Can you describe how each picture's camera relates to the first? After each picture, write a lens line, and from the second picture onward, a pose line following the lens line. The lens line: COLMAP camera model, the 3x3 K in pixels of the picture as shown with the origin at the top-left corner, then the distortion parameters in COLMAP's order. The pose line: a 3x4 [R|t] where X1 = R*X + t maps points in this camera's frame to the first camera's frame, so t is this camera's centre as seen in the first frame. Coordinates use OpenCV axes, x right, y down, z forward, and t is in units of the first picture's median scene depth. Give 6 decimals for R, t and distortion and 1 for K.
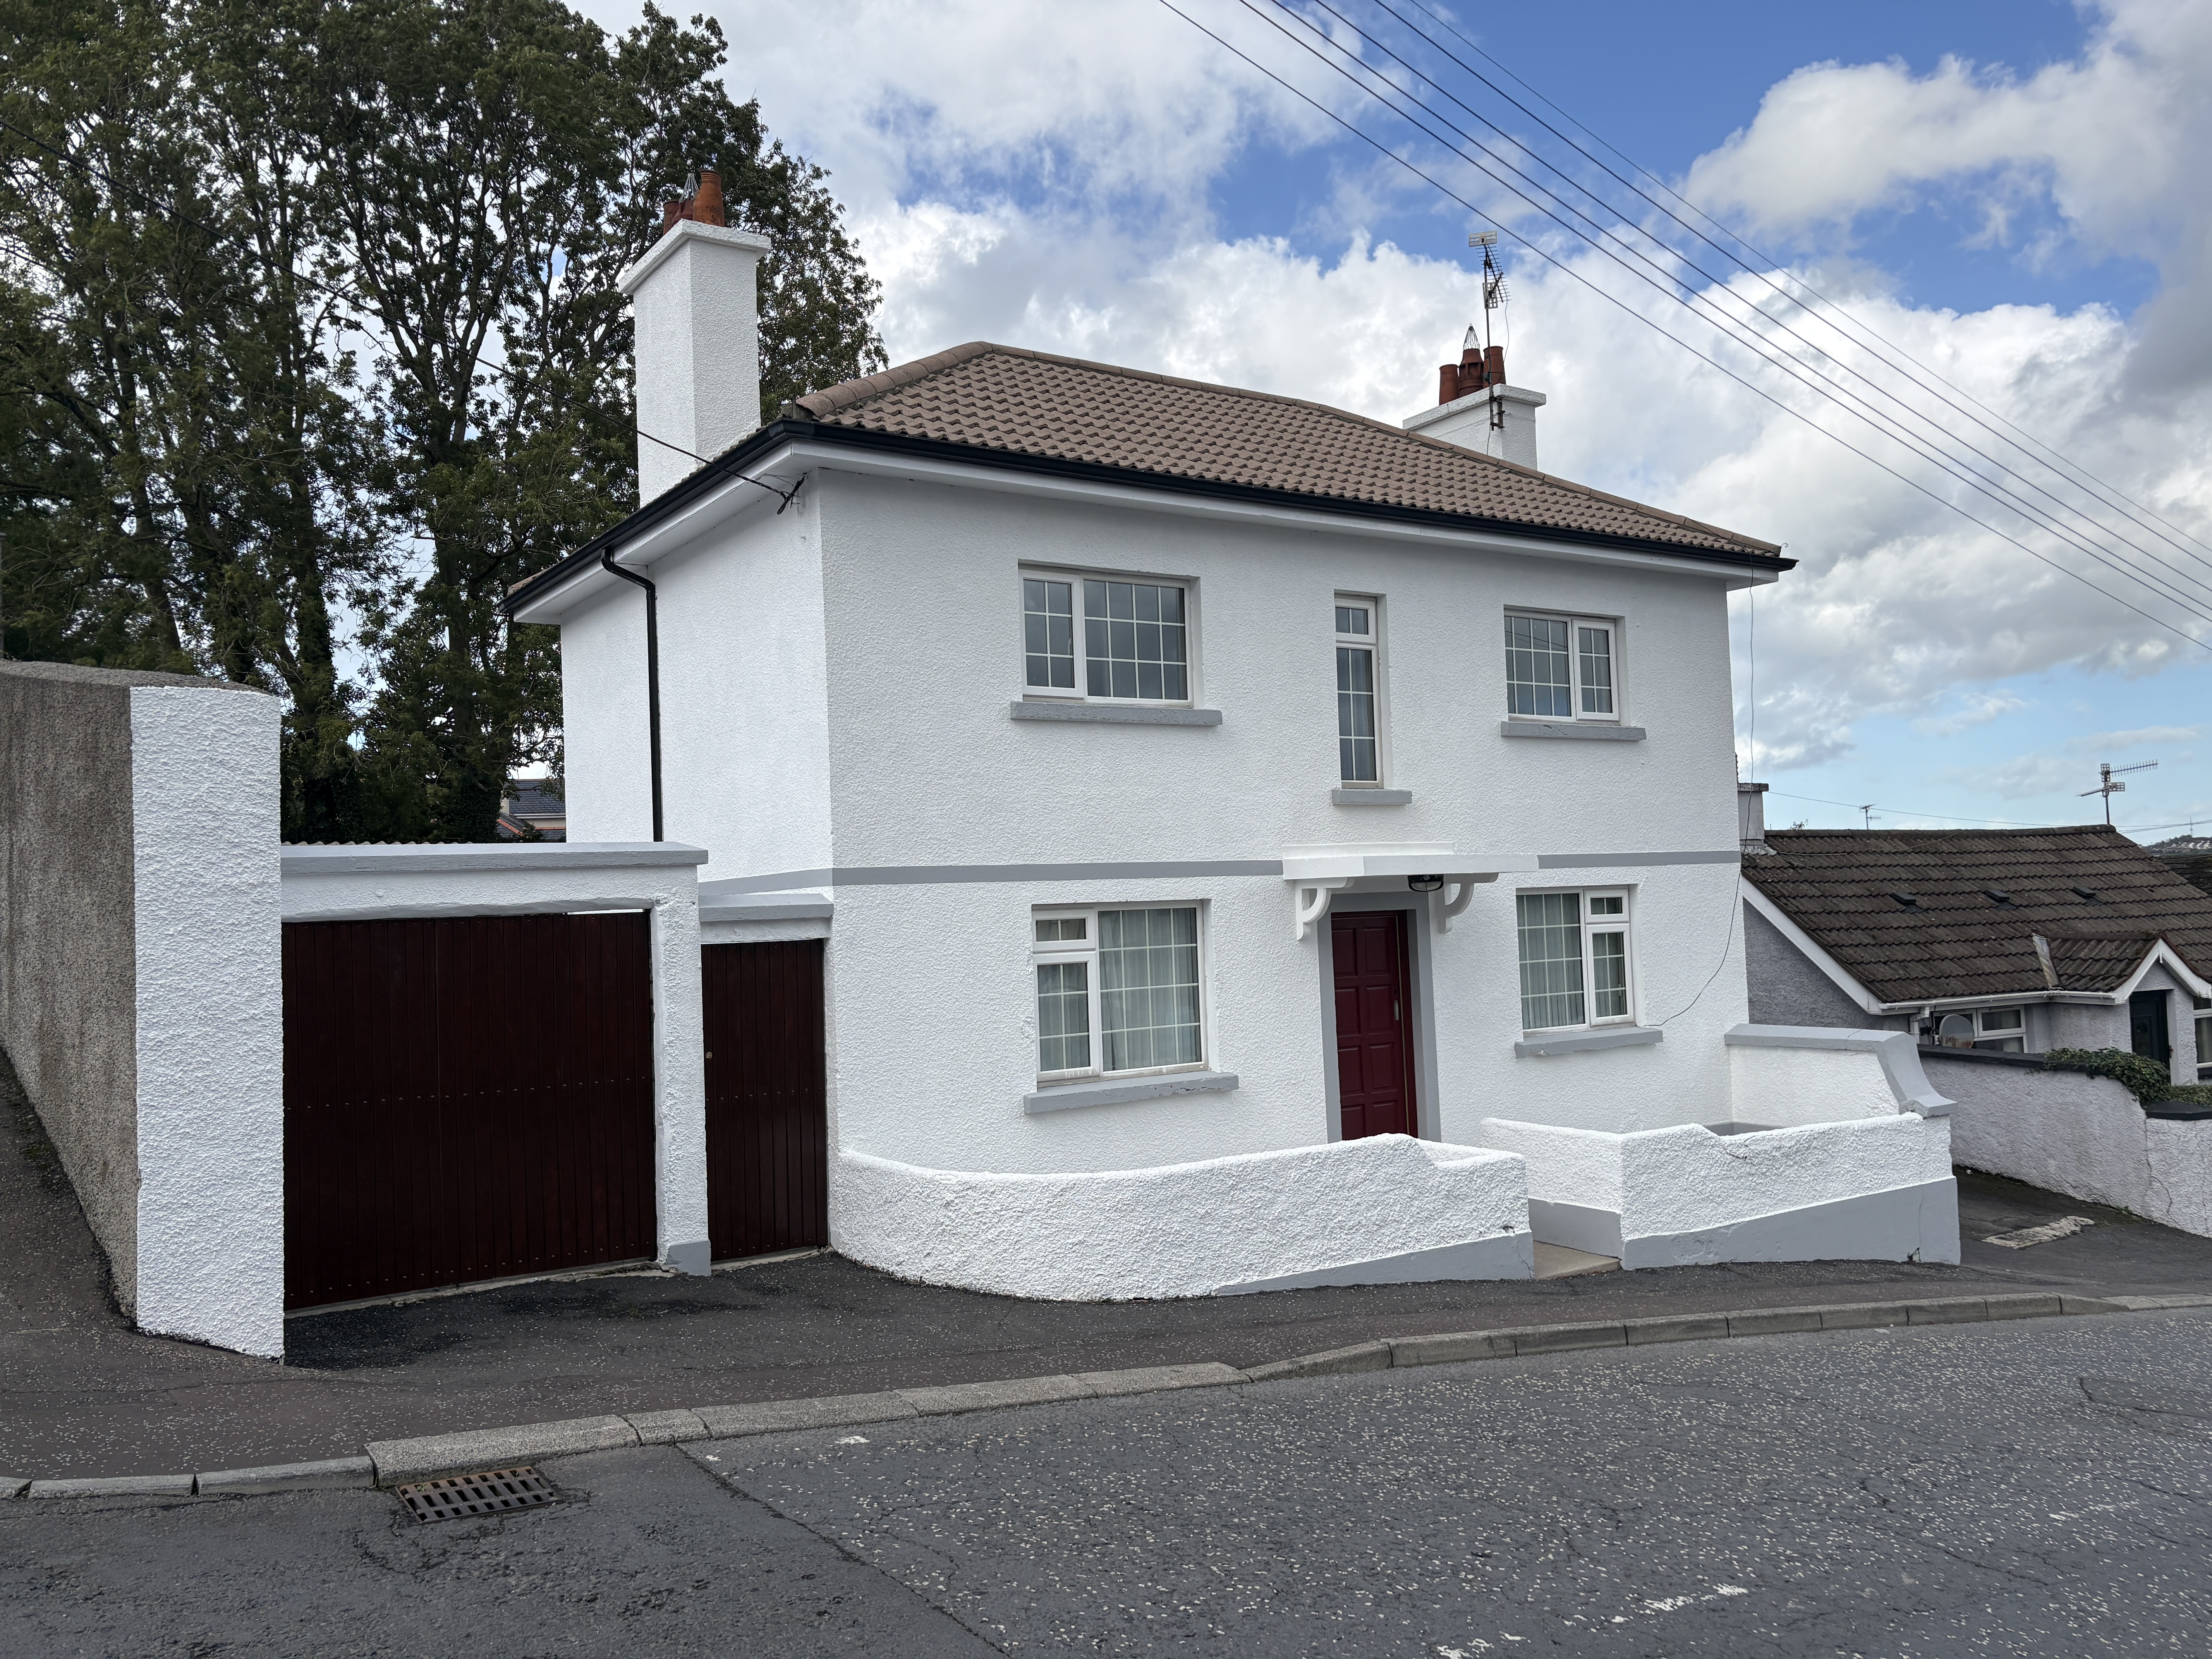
lens RADIAL K [[1699.2, 0, 1106.0], [0, 1699.2, 829.5], [0, 0, 1]] dist [-0.005058, -0.132321]
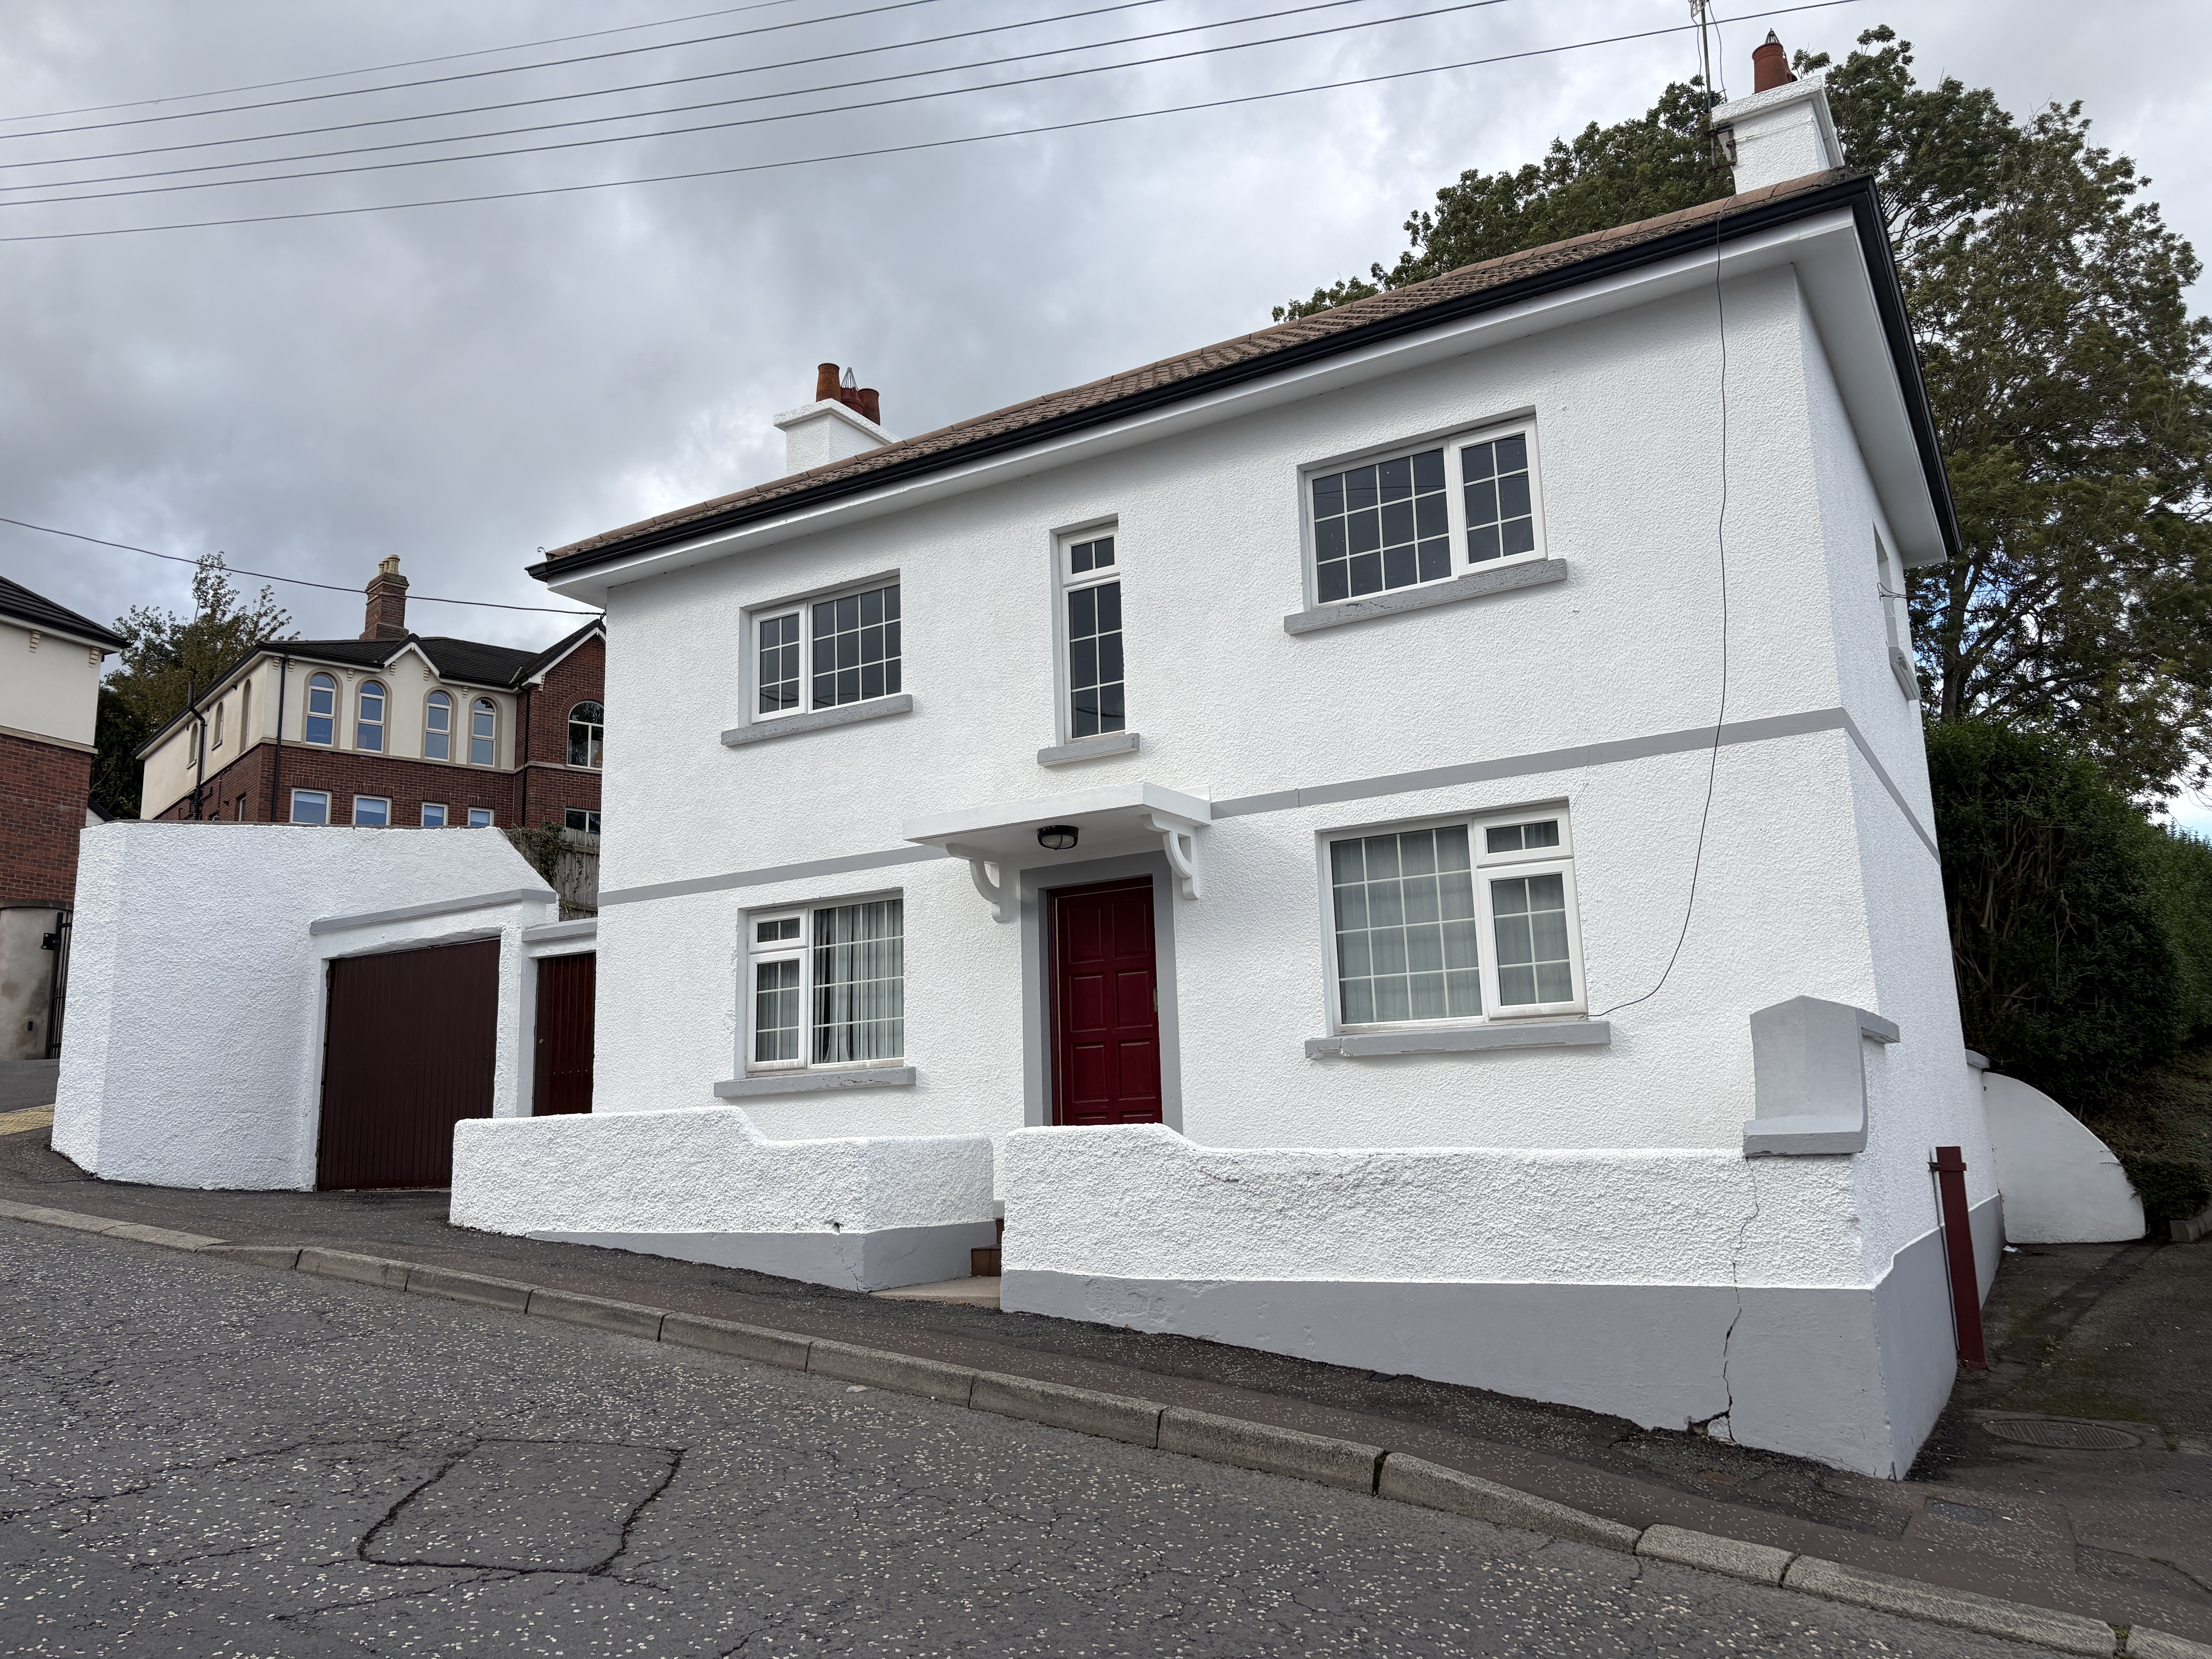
lens RADIAL K [[1699.2, 0, 1106.0], [0, 1699.2, 829.5], [0, 0, 1]] dist [-0.005058, -0.132321]
pose [[0.449396, -0.151749, -0.880349, 0.978982], [0.060767, 0.988377, -0.139351, 0.151668], [0.891263, 0.009128, 0.453394, 0.669806]]
